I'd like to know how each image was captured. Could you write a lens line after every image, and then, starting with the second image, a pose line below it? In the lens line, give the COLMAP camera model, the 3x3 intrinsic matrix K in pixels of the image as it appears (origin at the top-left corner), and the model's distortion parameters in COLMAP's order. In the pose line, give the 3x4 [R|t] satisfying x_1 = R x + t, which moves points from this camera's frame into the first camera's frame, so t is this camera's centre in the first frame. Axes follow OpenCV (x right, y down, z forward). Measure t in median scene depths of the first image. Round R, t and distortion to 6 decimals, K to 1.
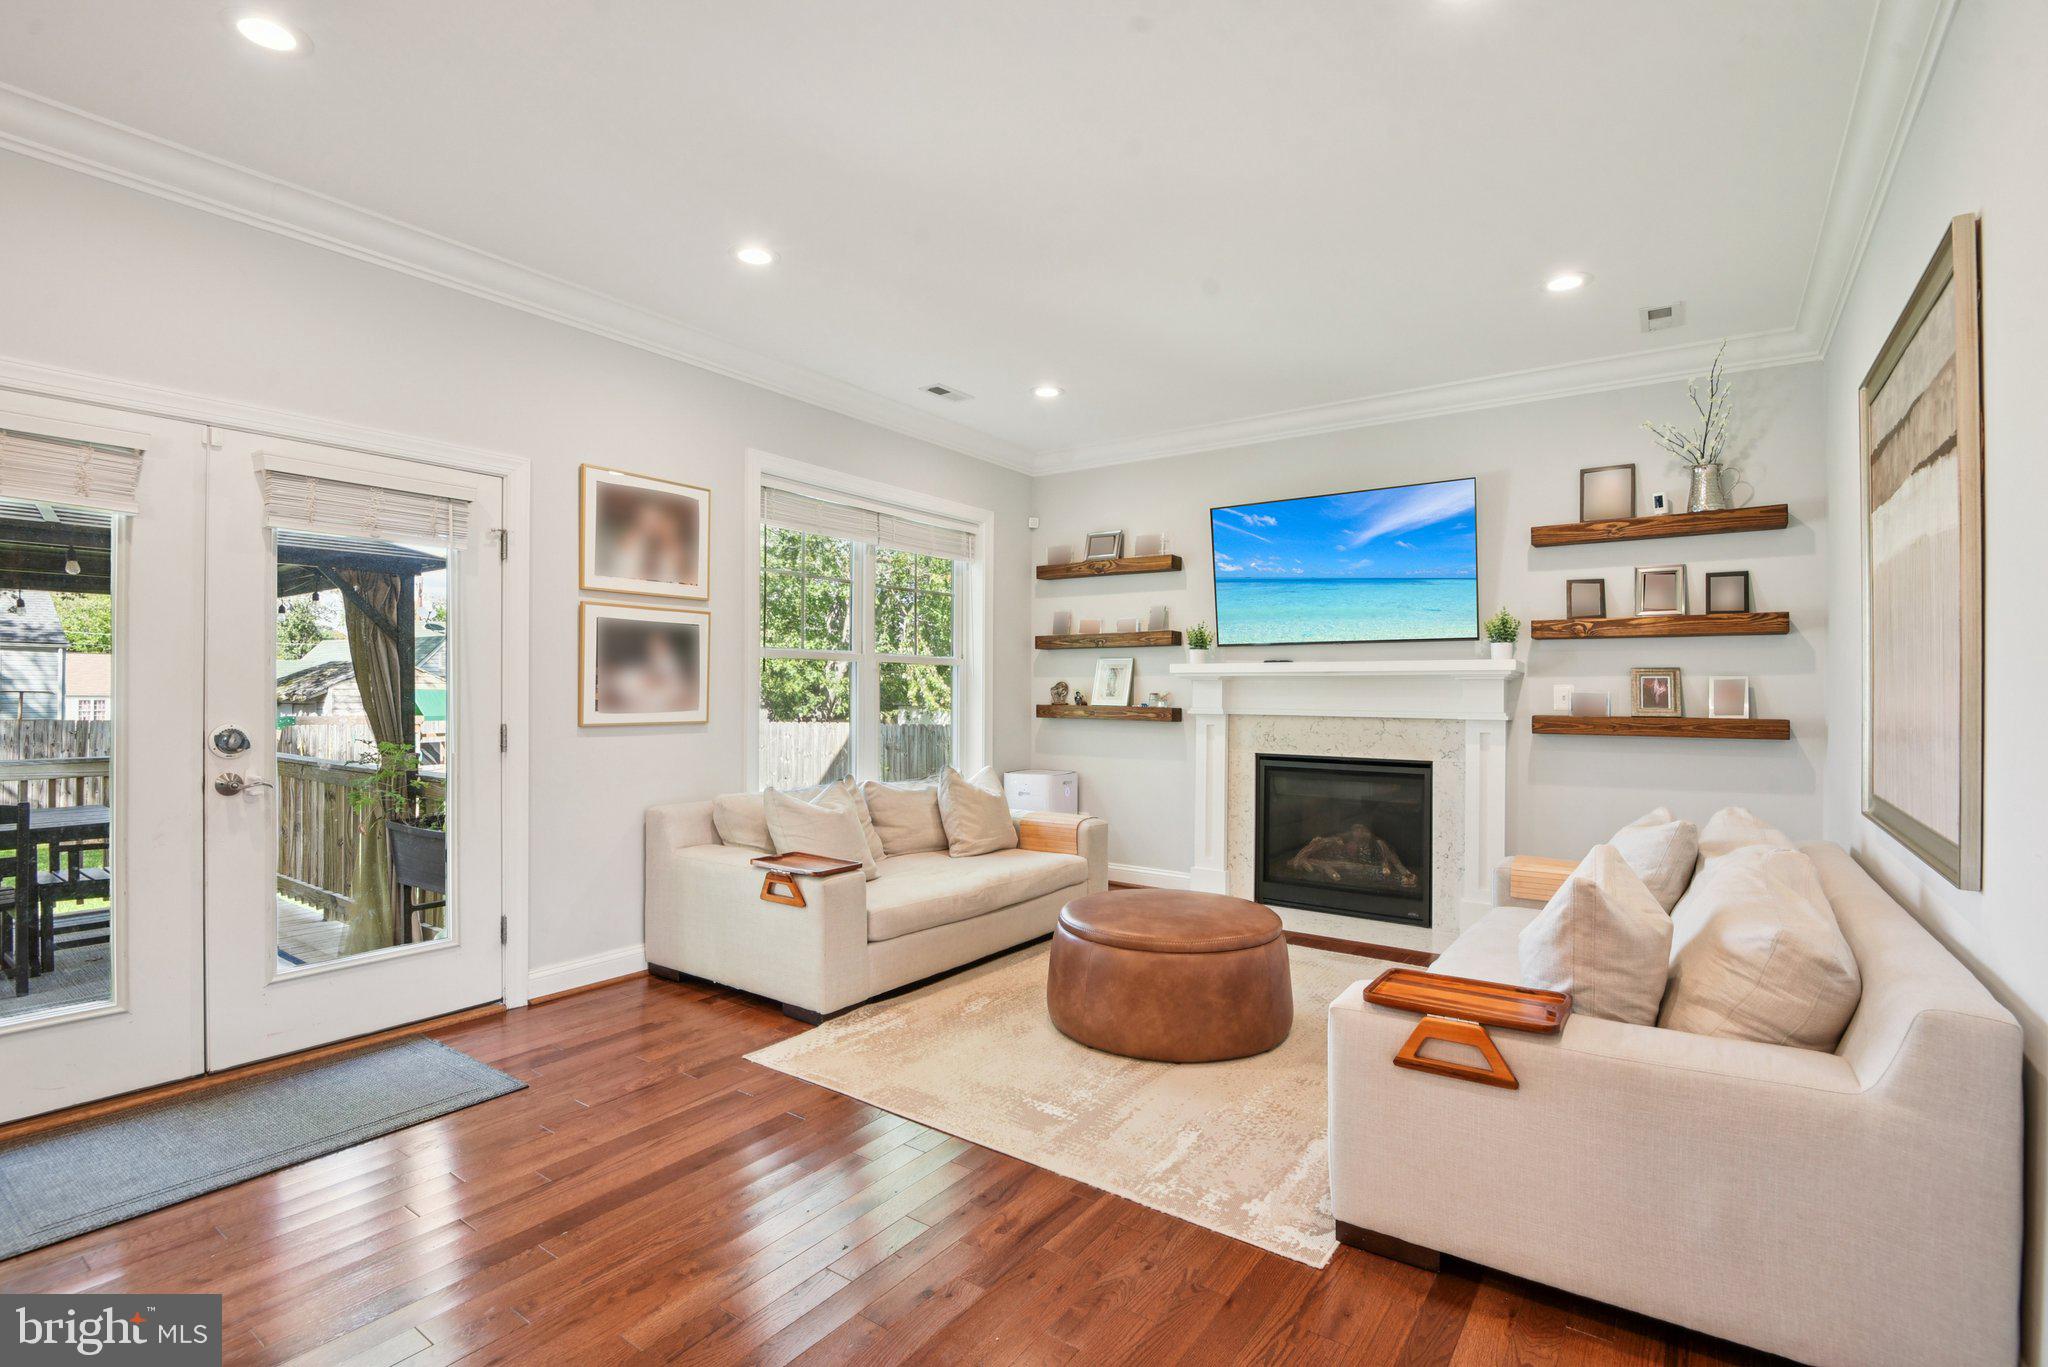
lens RADIAL K [[952.7, 0, 1024.0], [0, 952.7, 683.5], [0, 0, 1]] dist [0.001186, 0.000068]
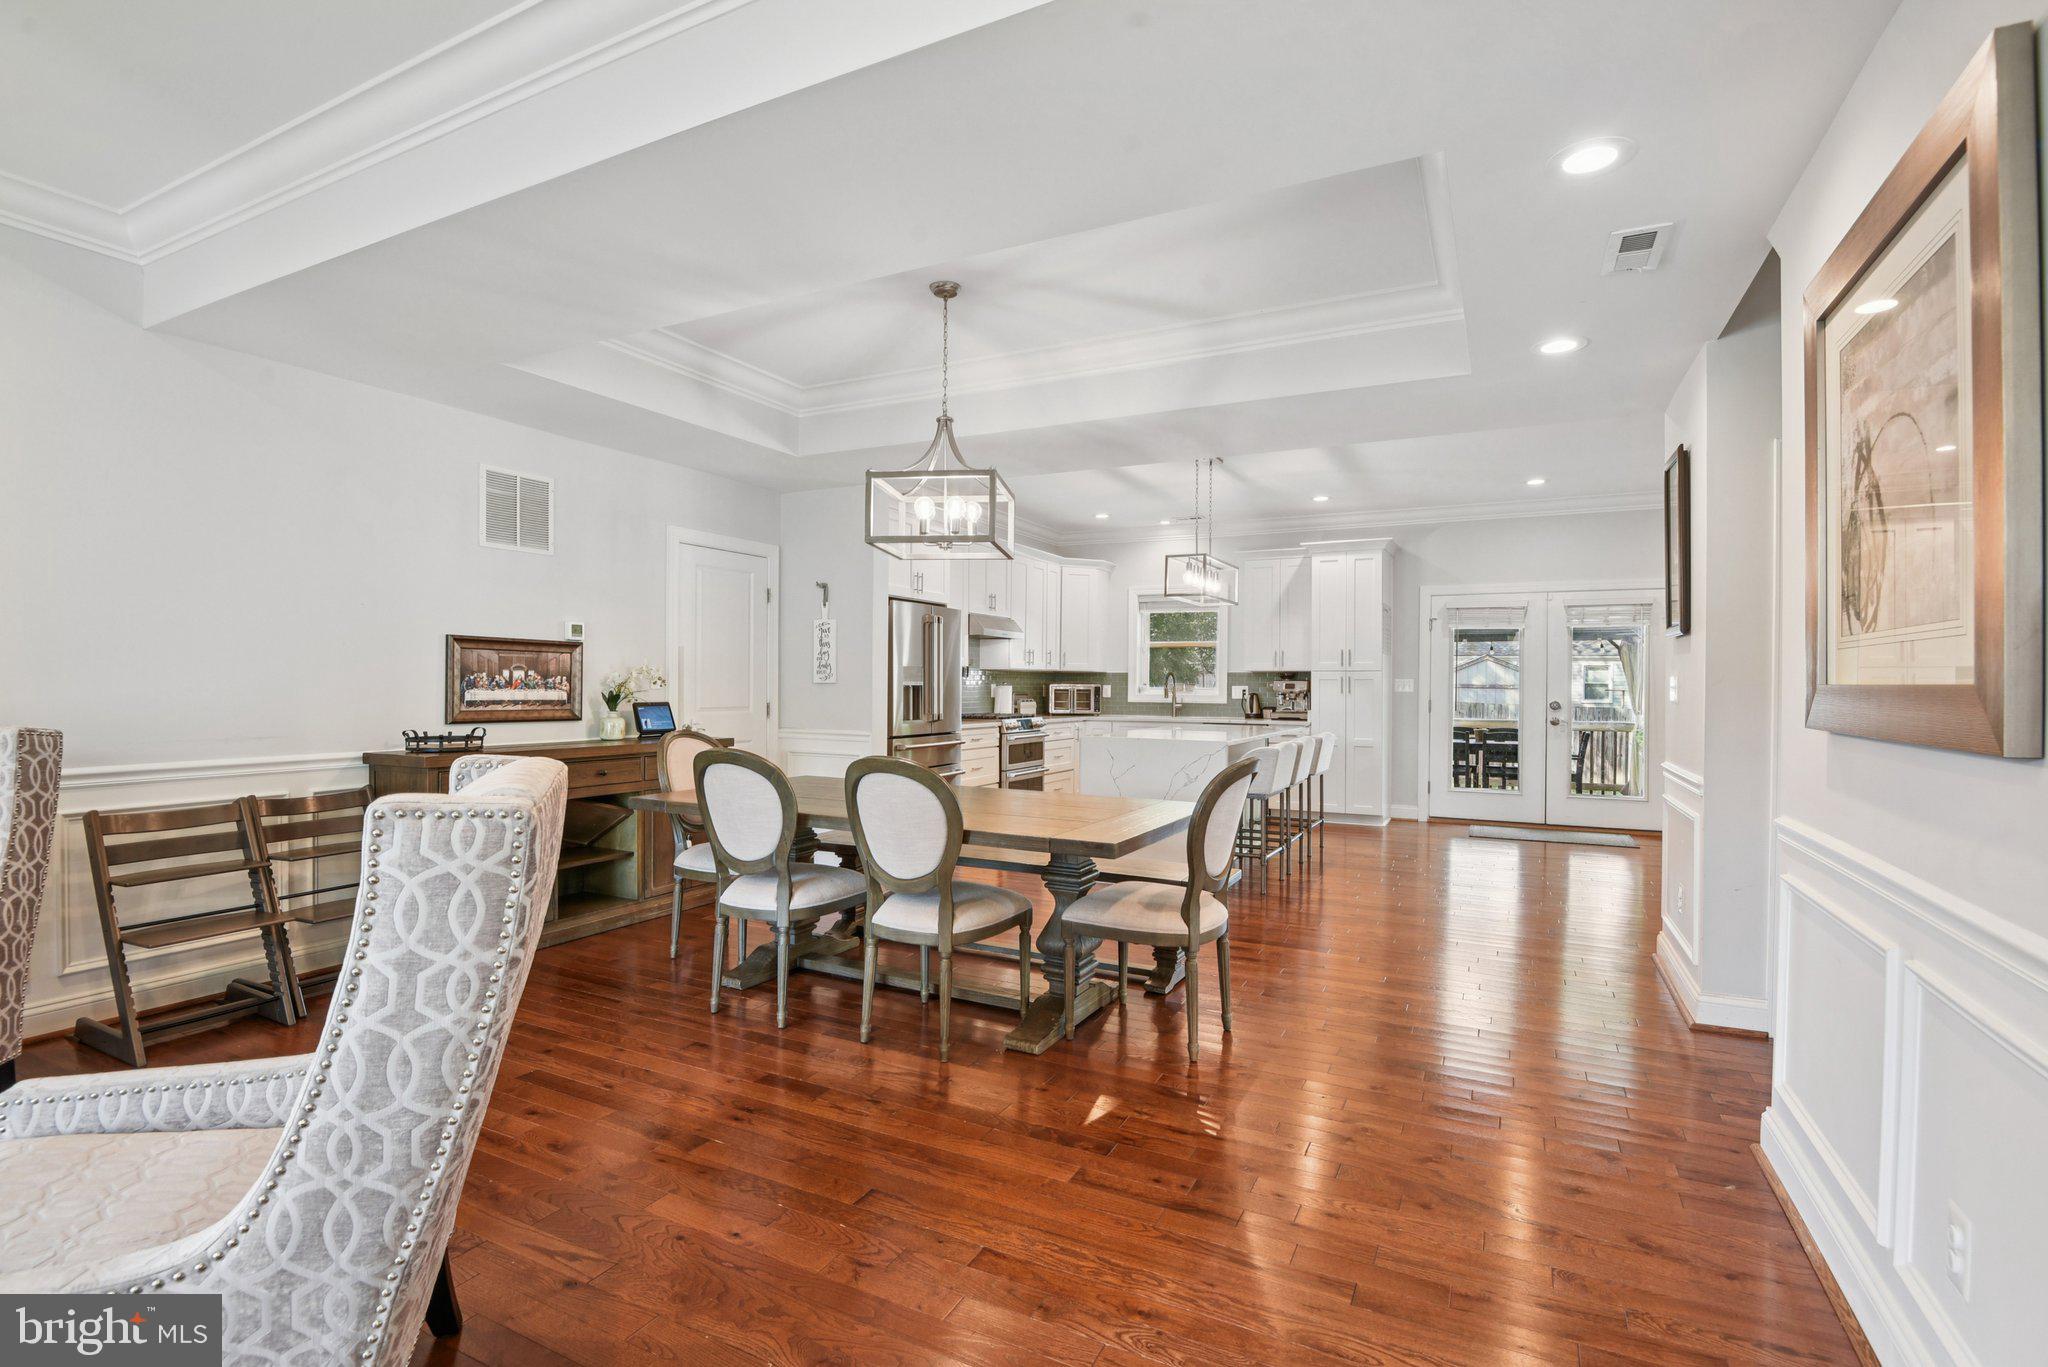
lens RADIAL K [[949.0, 0, 1024.0], [0, 949.0, 683.5], [0, 0, 1]] dist [-0.008932, -0.009725]
pose [[0.143334, -0.003863, -0.989667, 1.023174], [0.000784, 0.999993, -0.003789, 0.003068], [0.989674, -0.000233, 0.143336, -0.564066]]
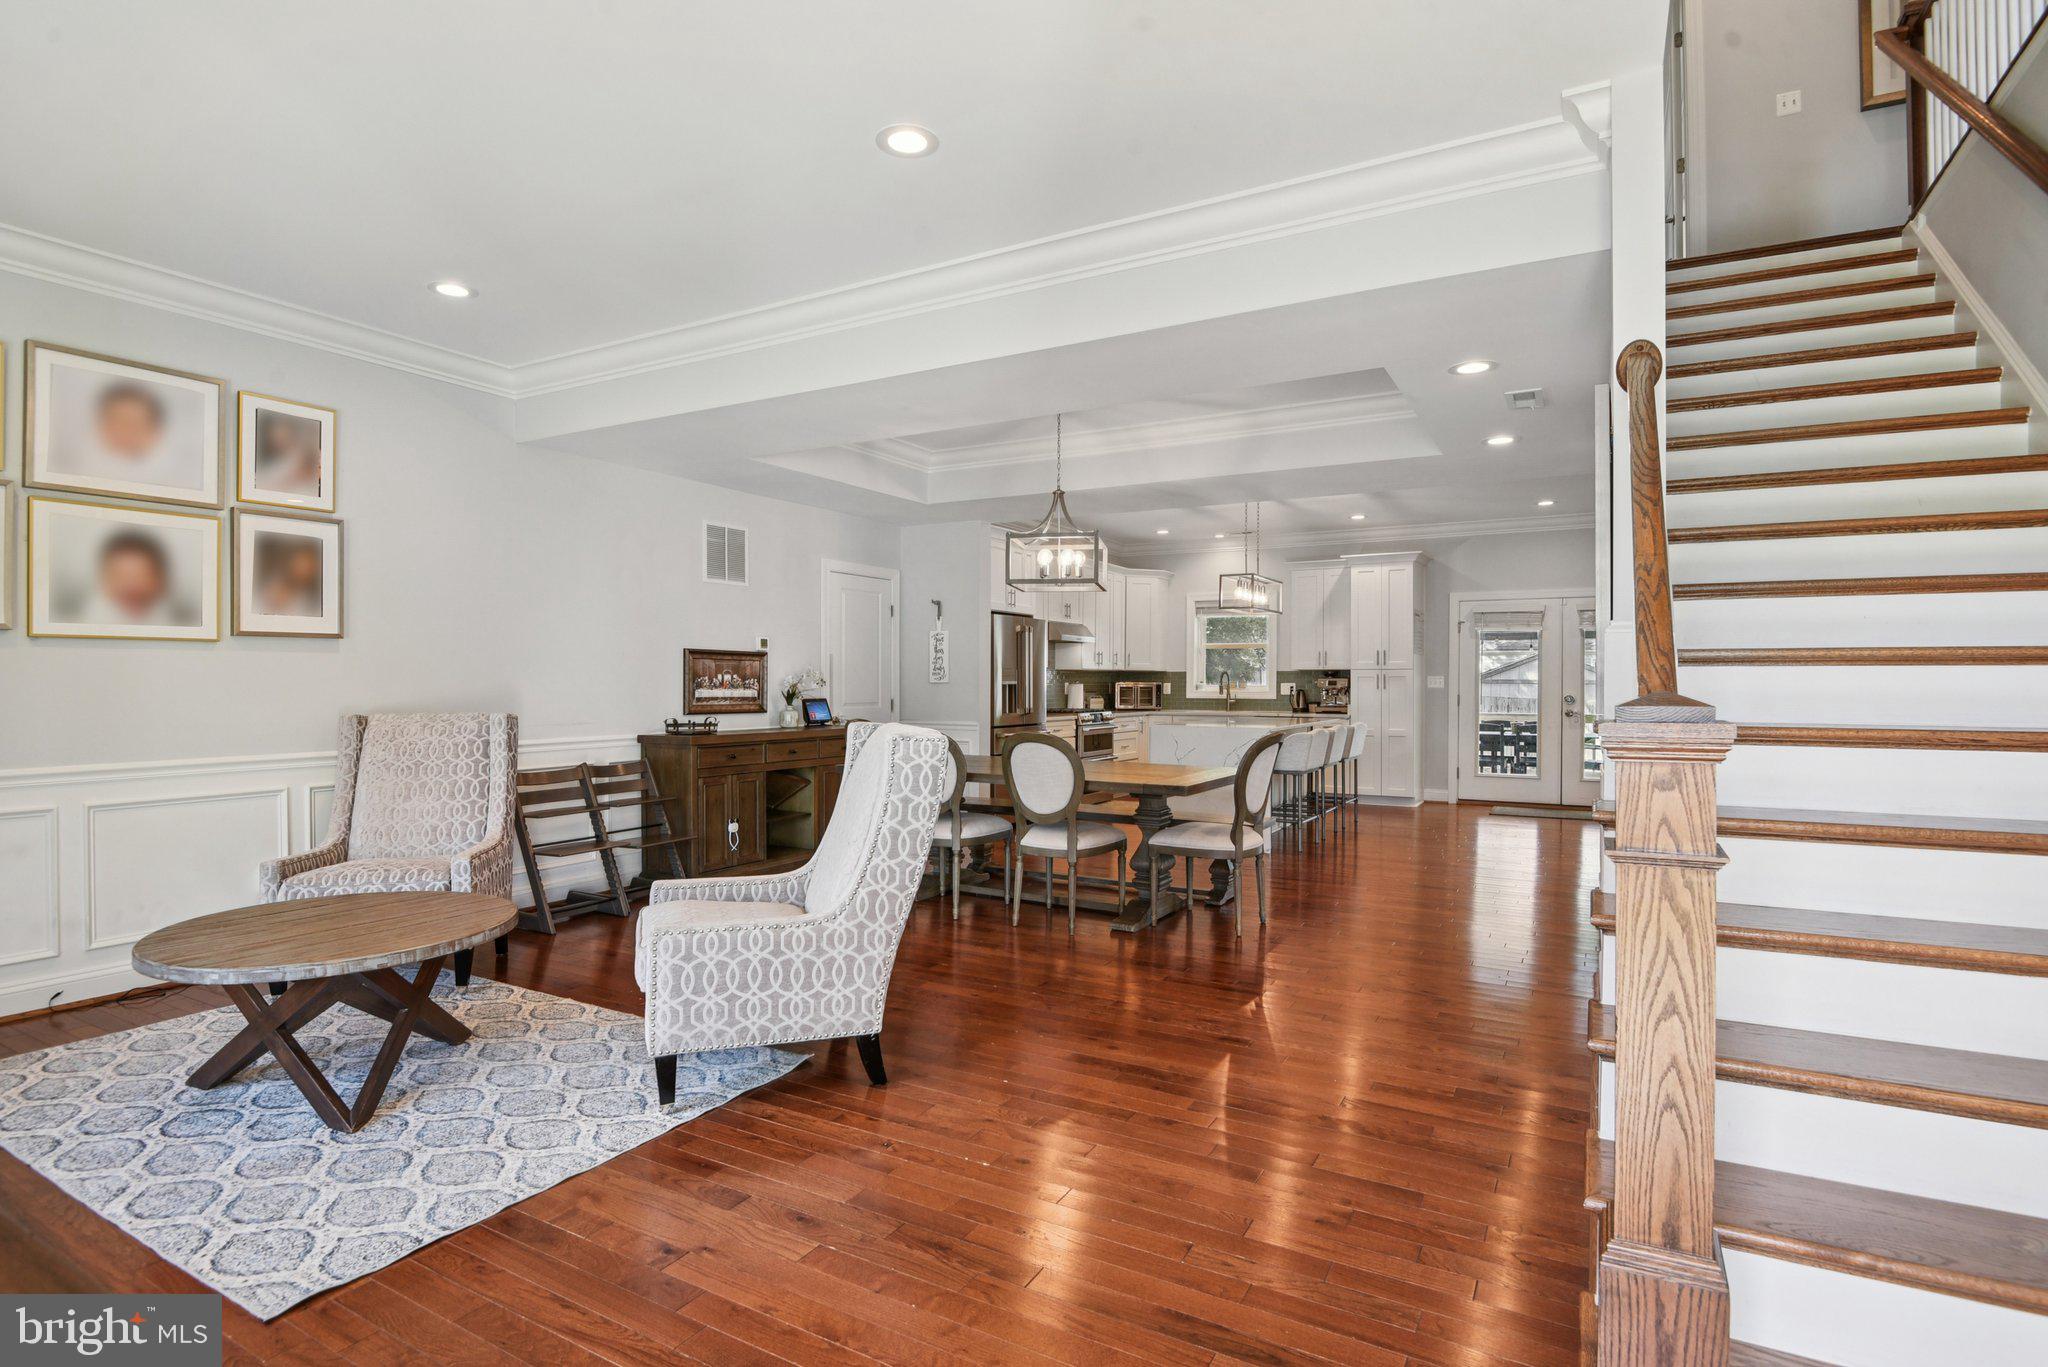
lens RADIAL K [[1033.2, 0, 1024.0], [0, 1033.2, 683.5], [0, 0, 1]] dist [-0.002486, -0.000098]
pose [[0.102443, -0.002237, -0.994736, 1.437401], [0.005754, 0.999982, -0.001656, 0.002378], [0.994722, -0.005554, 0.102454, -0.685237]]
